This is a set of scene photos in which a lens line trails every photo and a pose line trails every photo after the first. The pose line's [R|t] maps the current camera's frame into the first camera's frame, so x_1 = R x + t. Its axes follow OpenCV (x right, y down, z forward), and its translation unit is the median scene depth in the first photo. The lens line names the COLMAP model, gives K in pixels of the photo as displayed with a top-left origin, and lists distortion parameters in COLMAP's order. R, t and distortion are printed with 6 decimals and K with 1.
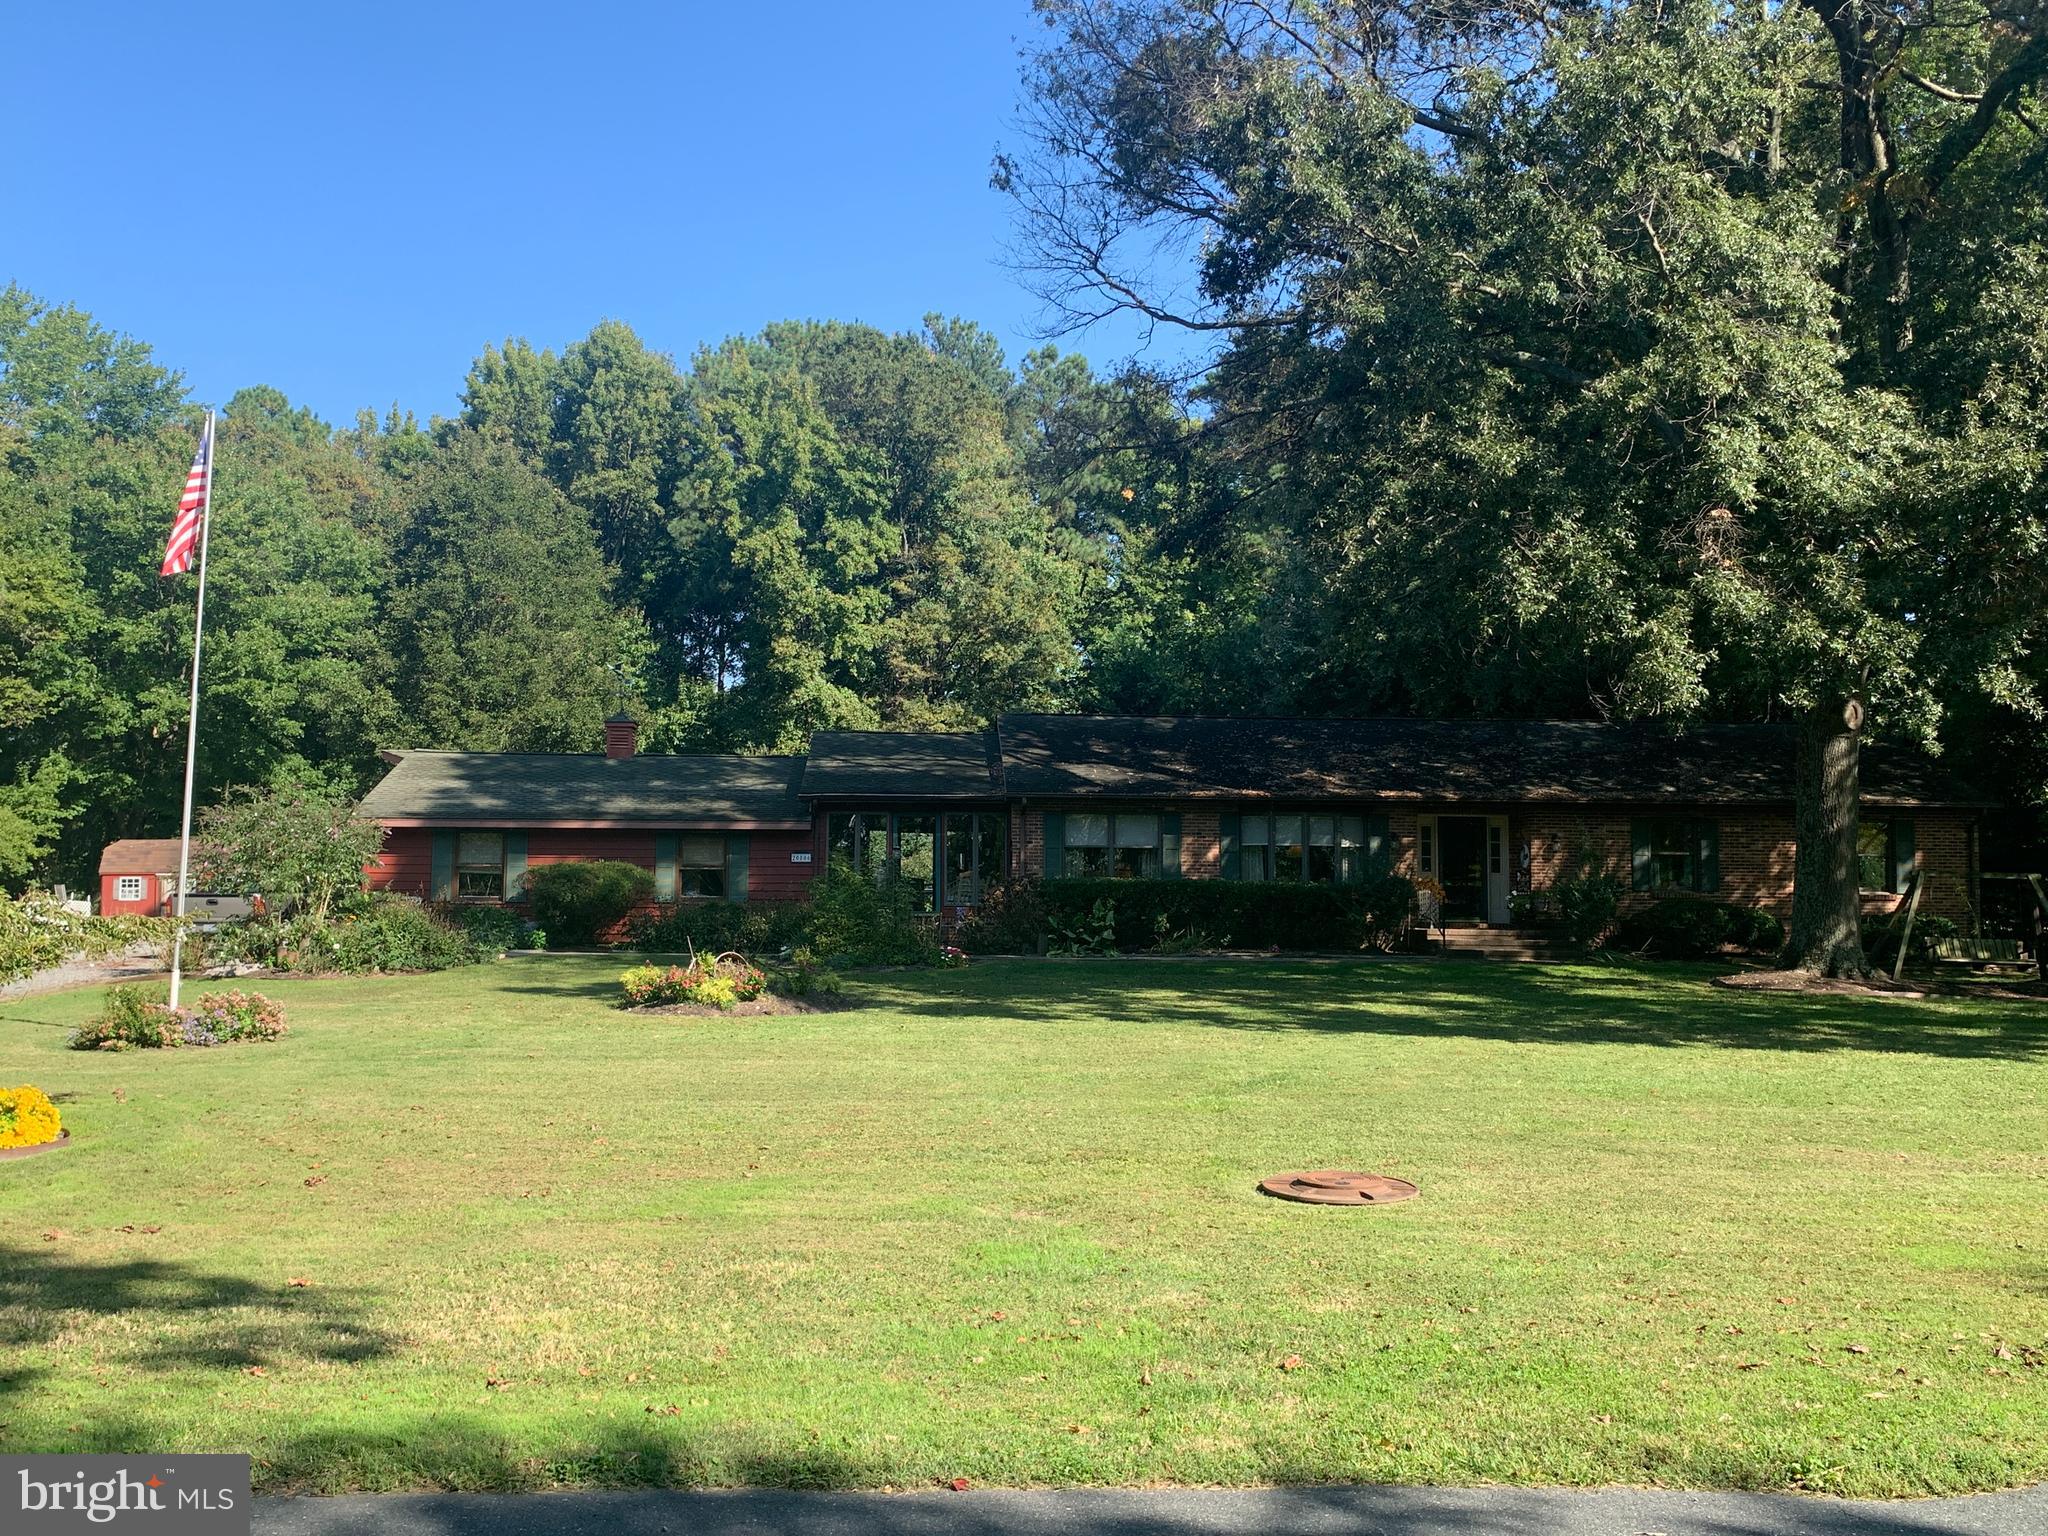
lens RADIAL K [[1825.9, 0, 1024.0], [0, 1825.9, 768.0], [0, 0, 1]] dist [-0.001518, -0.004217]
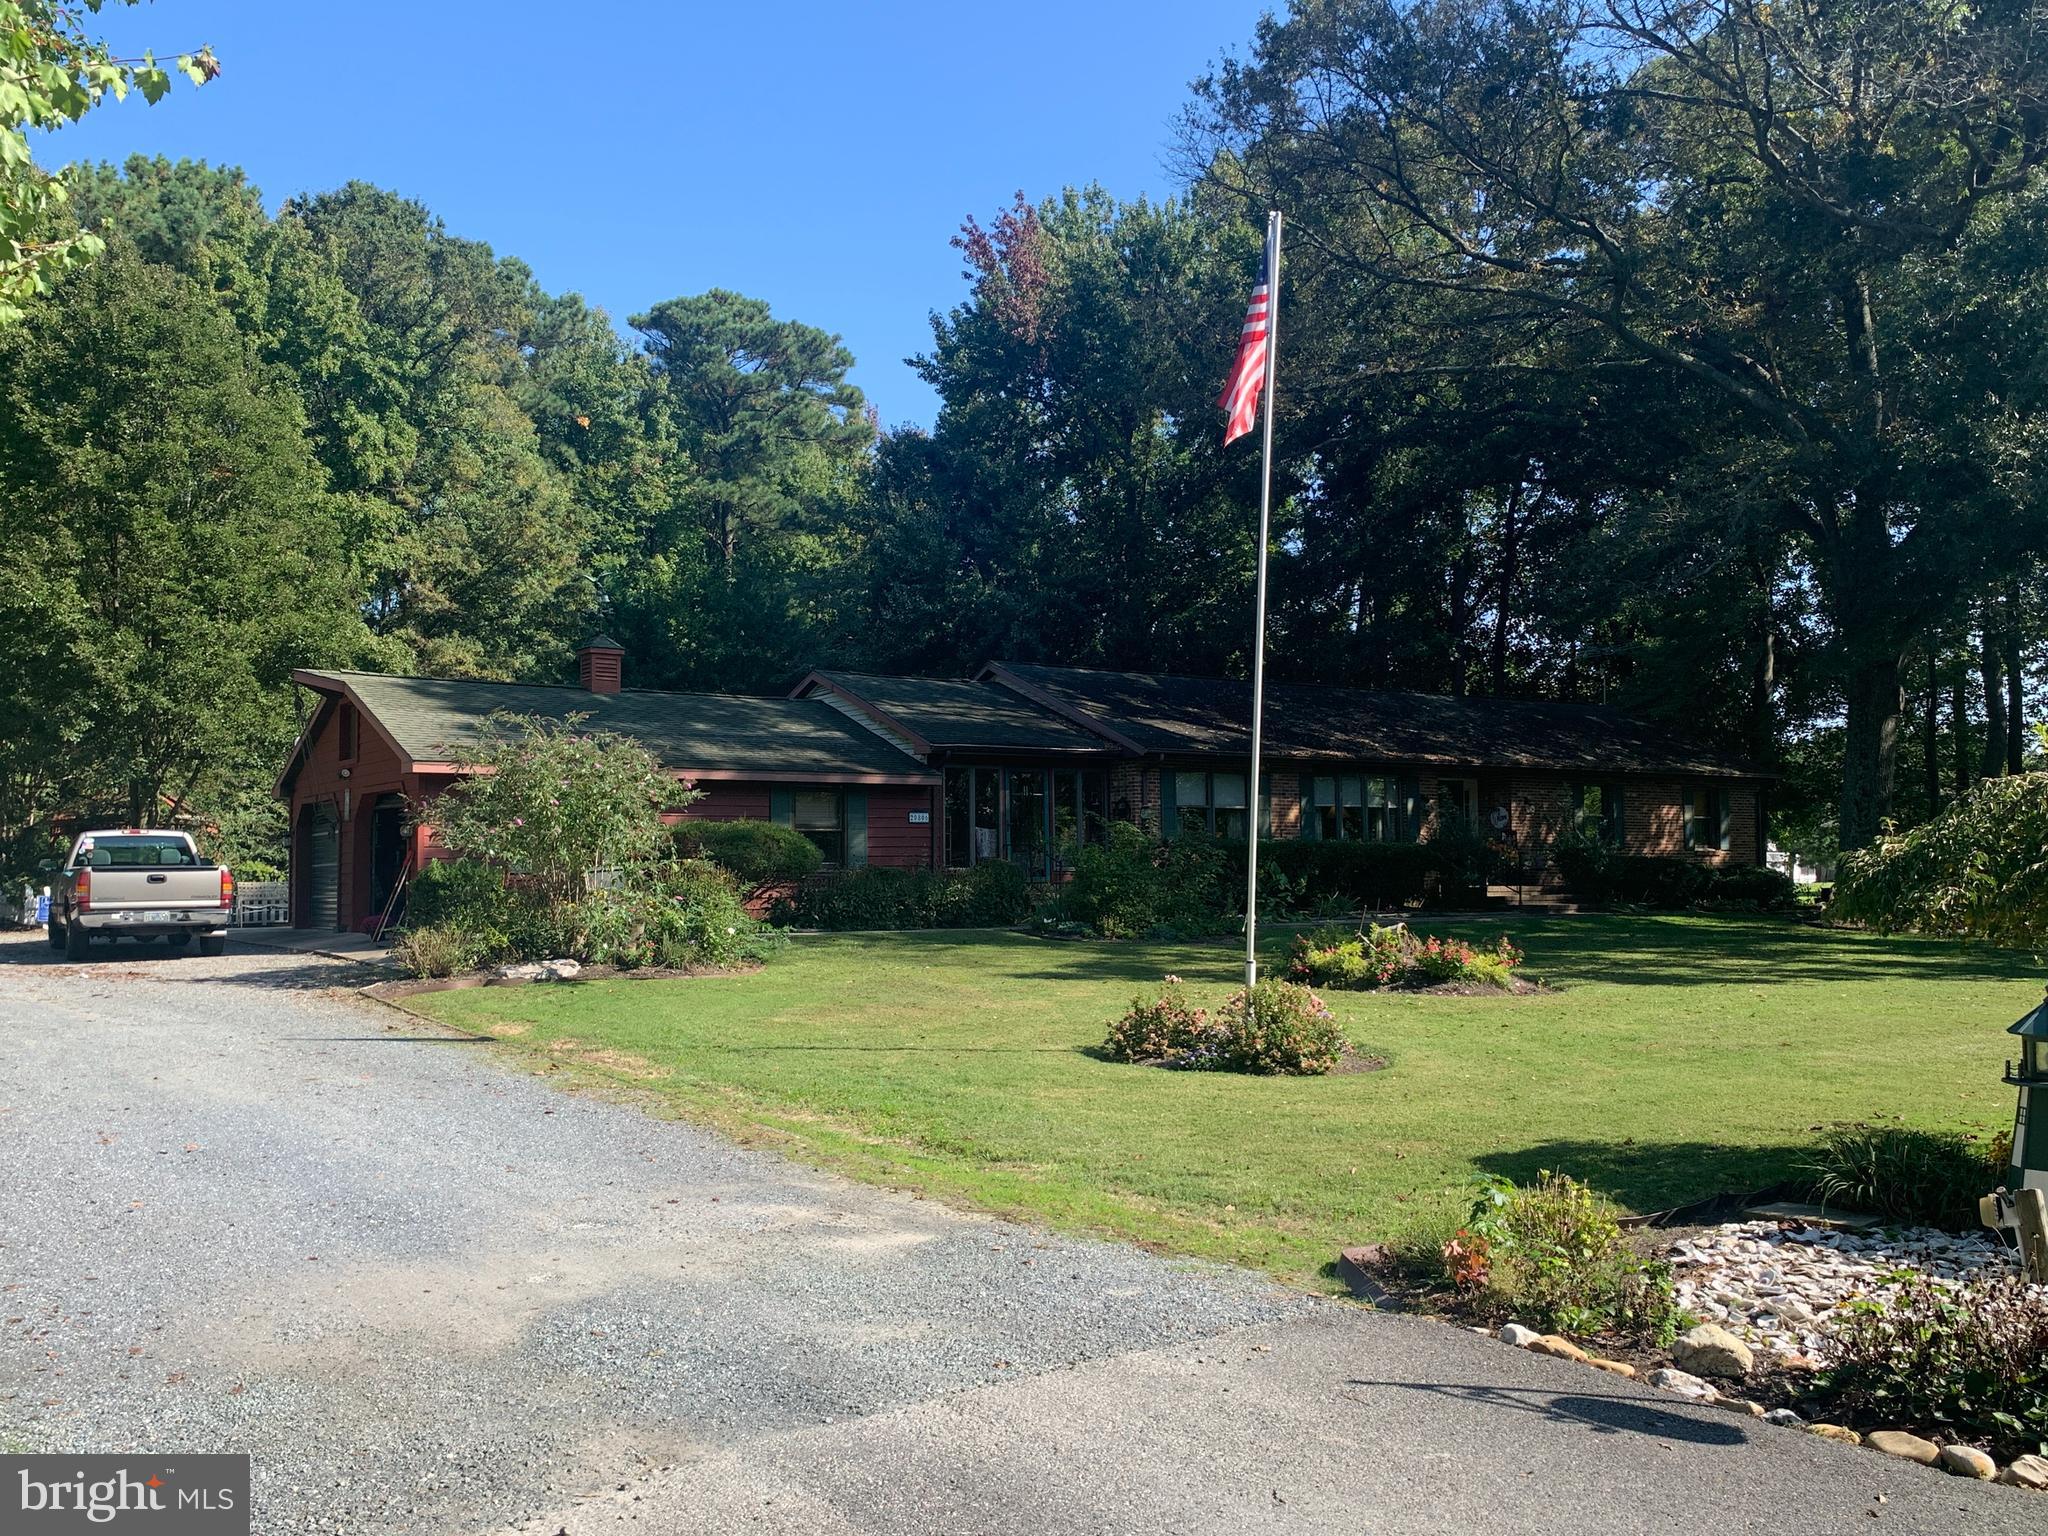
lens RADIAL K [[1825.9, 0, 1024.0], [0, 1825.9, 768.0], [0, 0, 1]] dist [-0.001518, -0.004217]
pose [[0.839565, 0.017281, 0.542985, -0.552868], [-0.029316, 0.999479, 0.013518, 0.012457], [-0.542468, -0.027267, 0.839634, 0.243144]]
